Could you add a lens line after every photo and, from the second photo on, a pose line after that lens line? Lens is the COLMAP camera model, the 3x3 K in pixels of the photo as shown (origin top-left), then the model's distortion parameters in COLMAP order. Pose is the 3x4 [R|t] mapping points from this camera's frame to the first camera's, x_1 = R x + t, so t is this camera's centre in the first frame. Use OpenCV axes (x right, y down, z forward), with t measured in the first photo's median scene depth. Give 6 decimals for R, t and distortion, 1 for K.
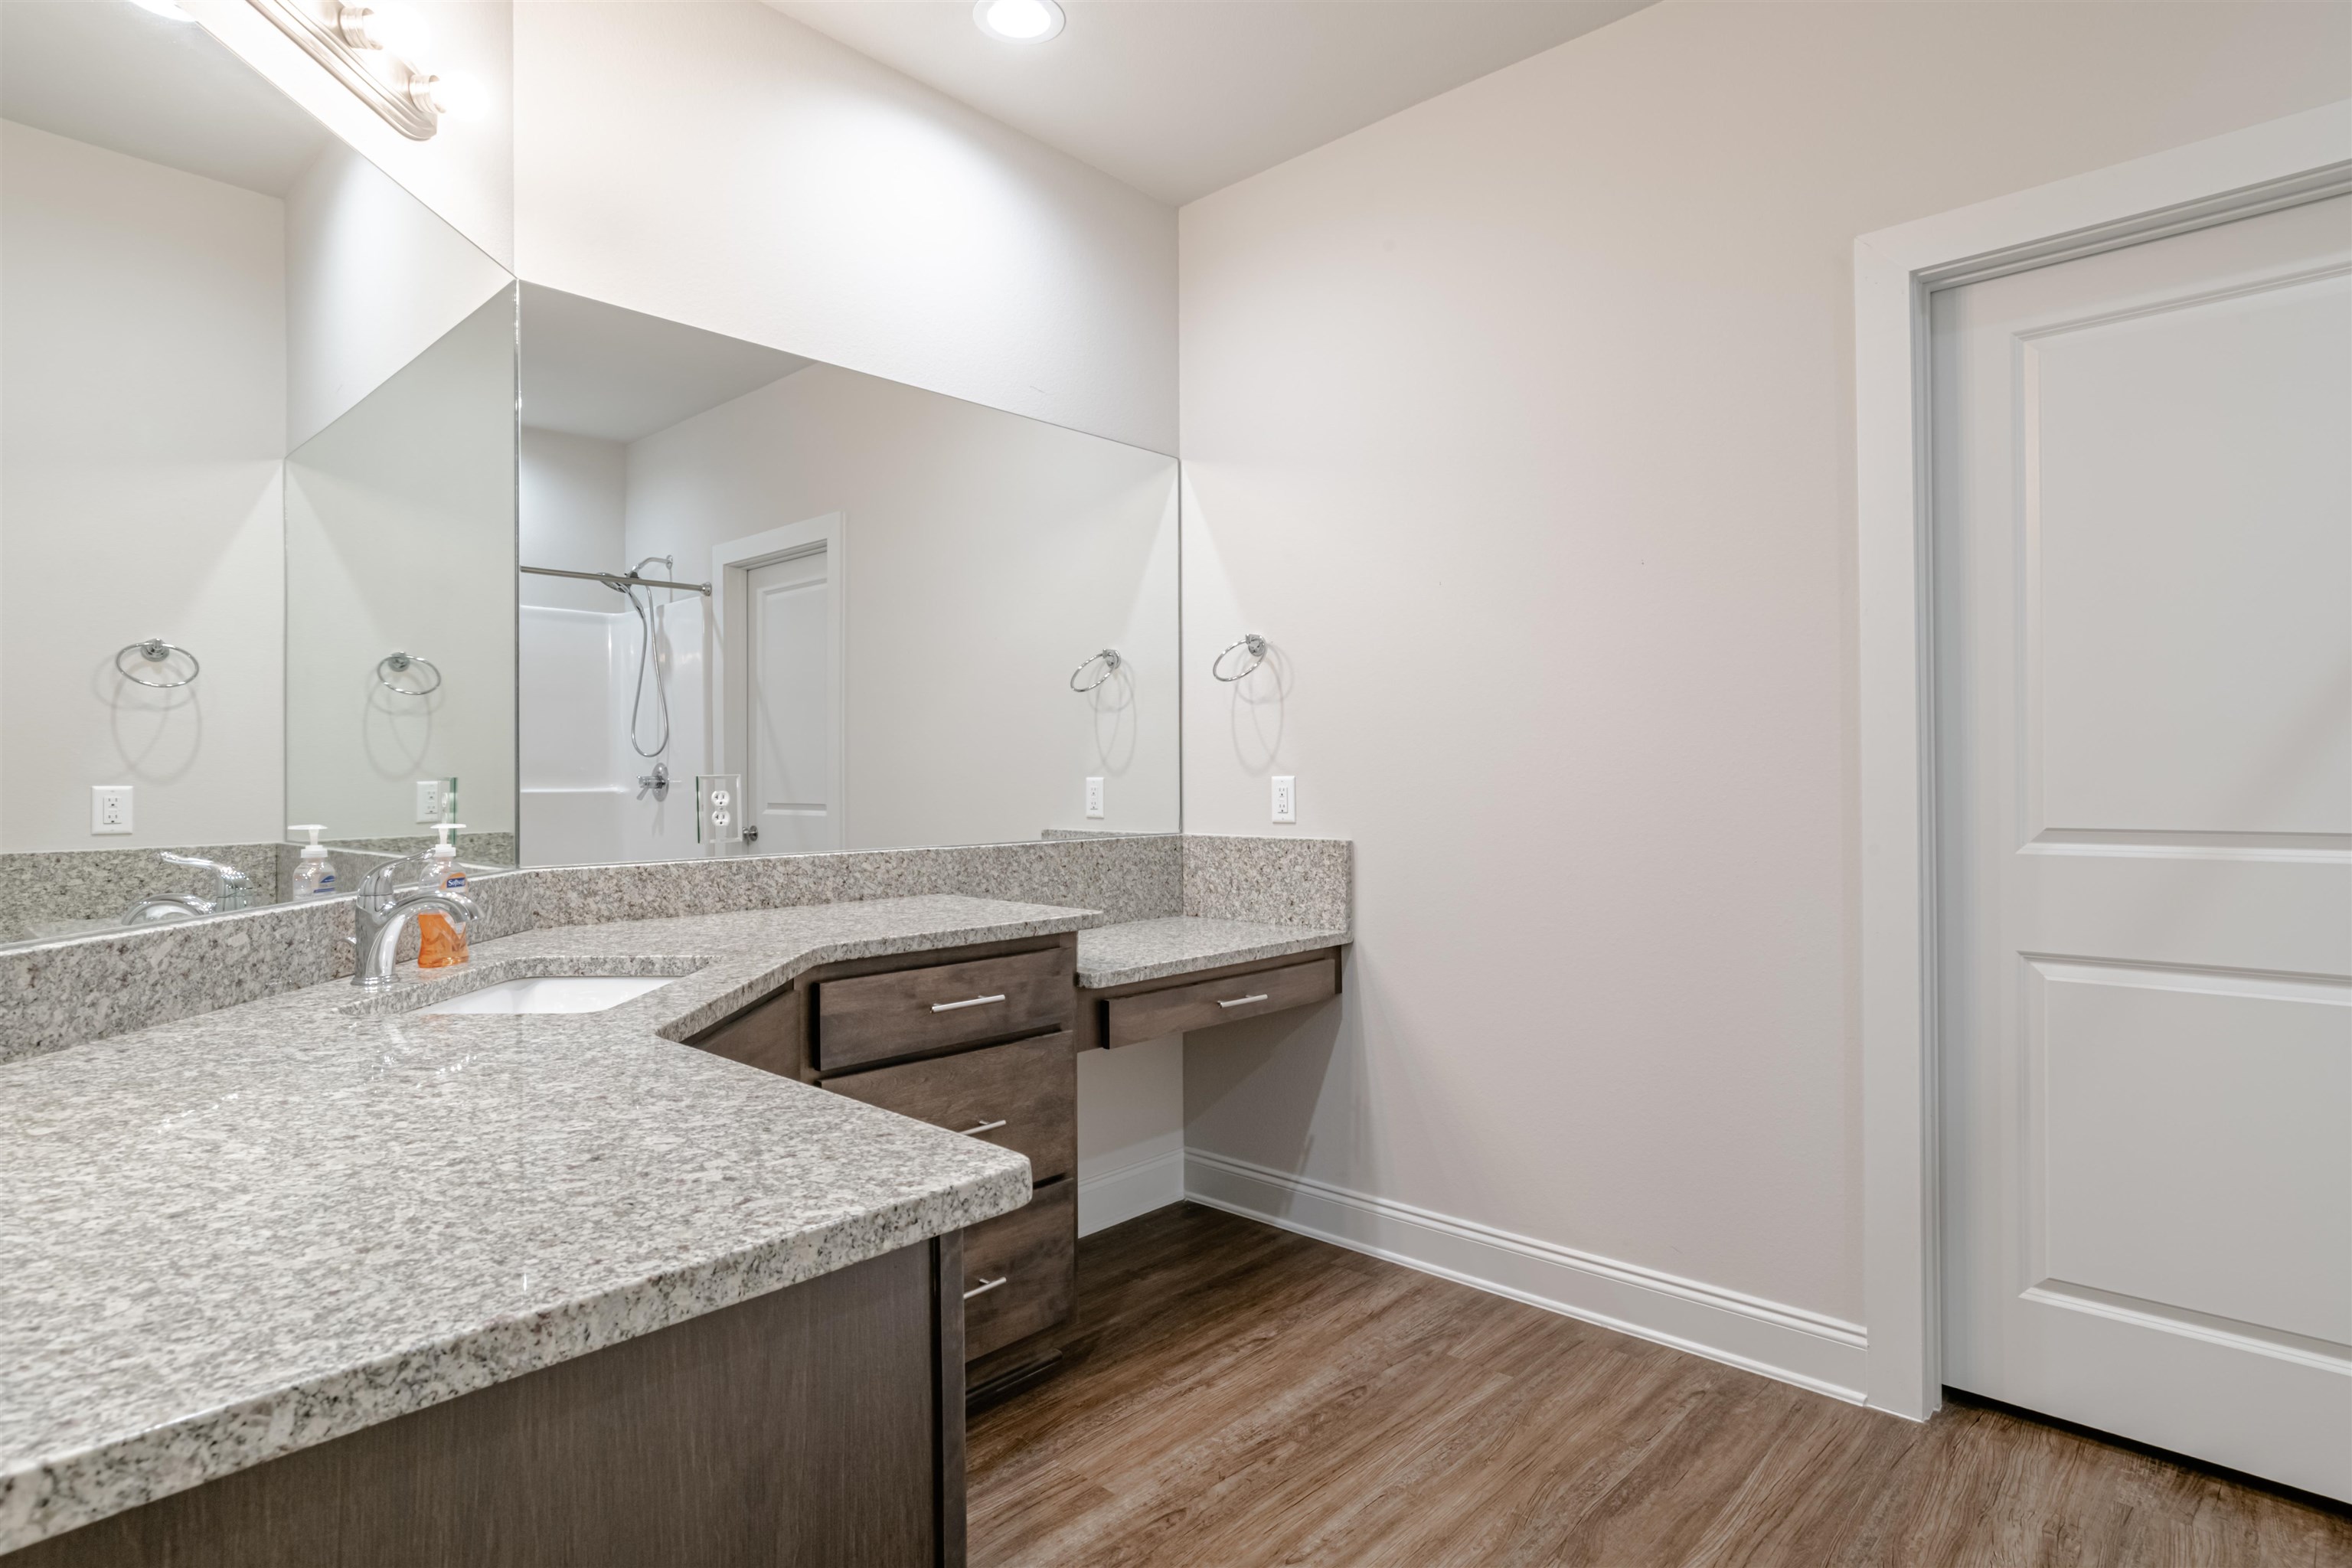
lens RADIAL K [[1228.2, 0, 1185.8], [0, 1228.2, 780.6], [0, 0, 1]] dist [-0.036134, 0.025464]
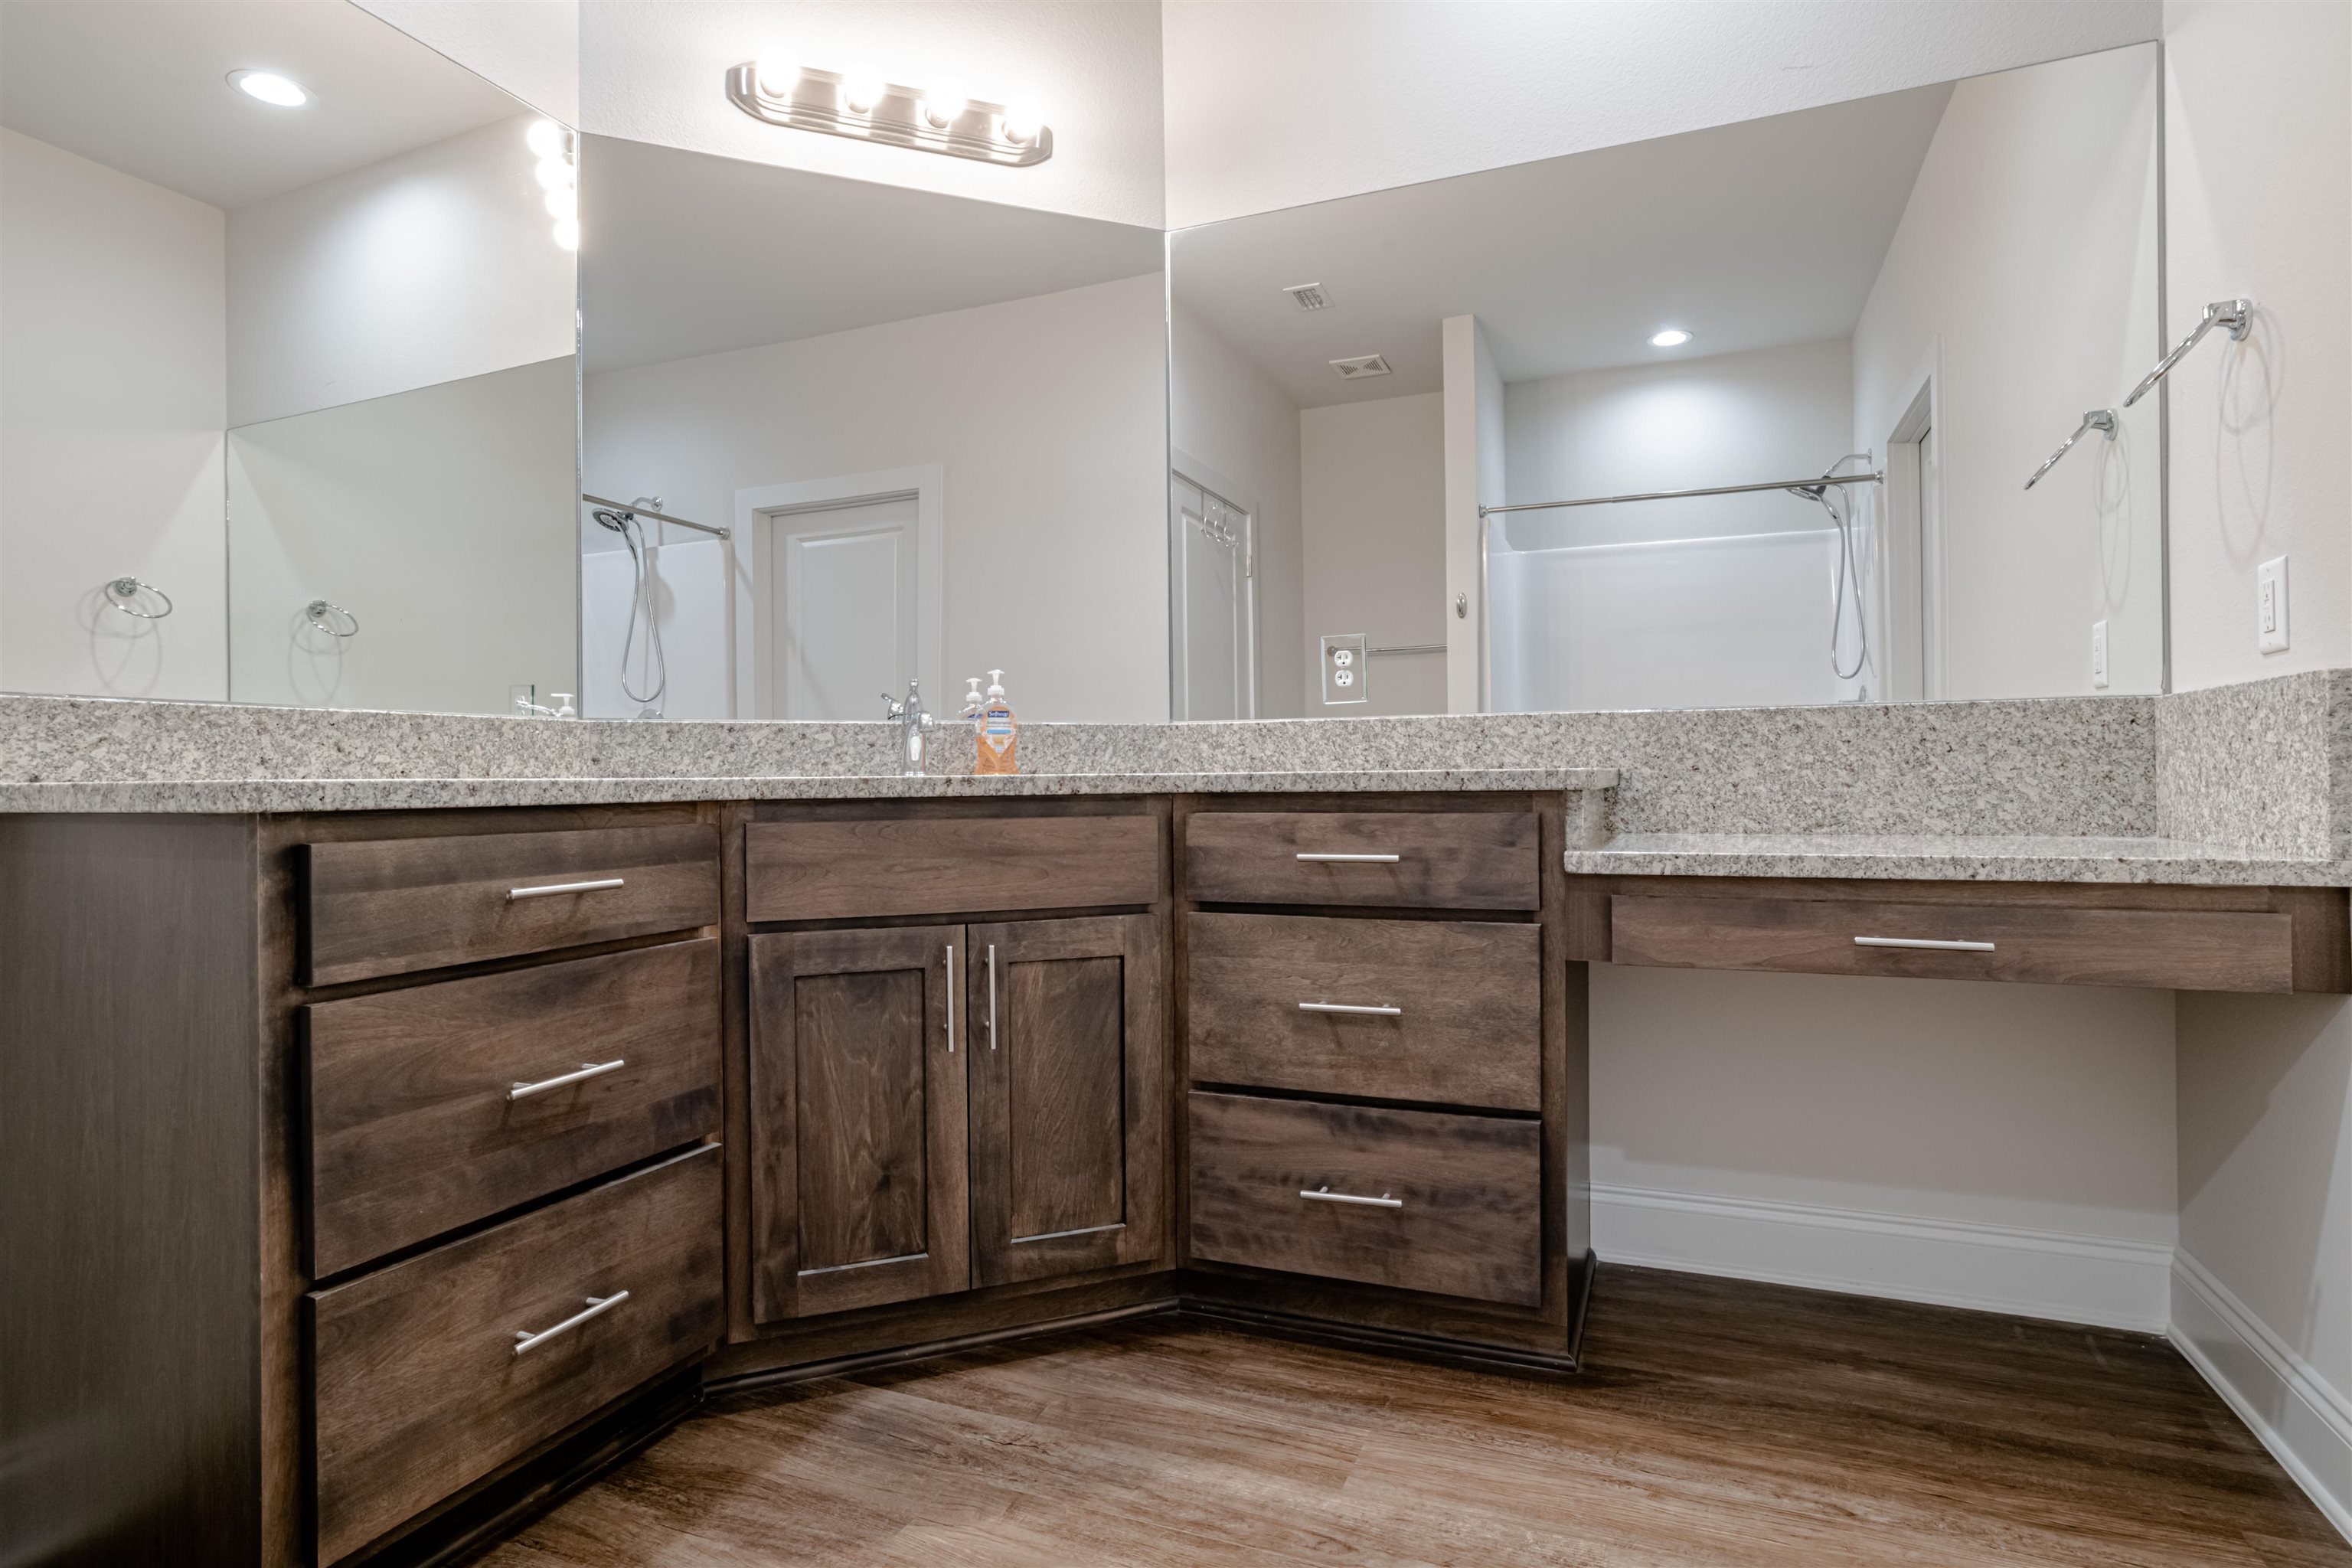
lens RADIAL K [[1228.2, 0, 1182.4], [0, 1228.2, 773.4], [0, 0, 1]] dist [-0.036134, 0.025464]
pose [[0.343767, -0.000585, -0.939055, 0.536109], [0.006427, 0.999978, 0.001730, 0.109688], [0.939033, -0.006631, 0.343763, 0.543906]]
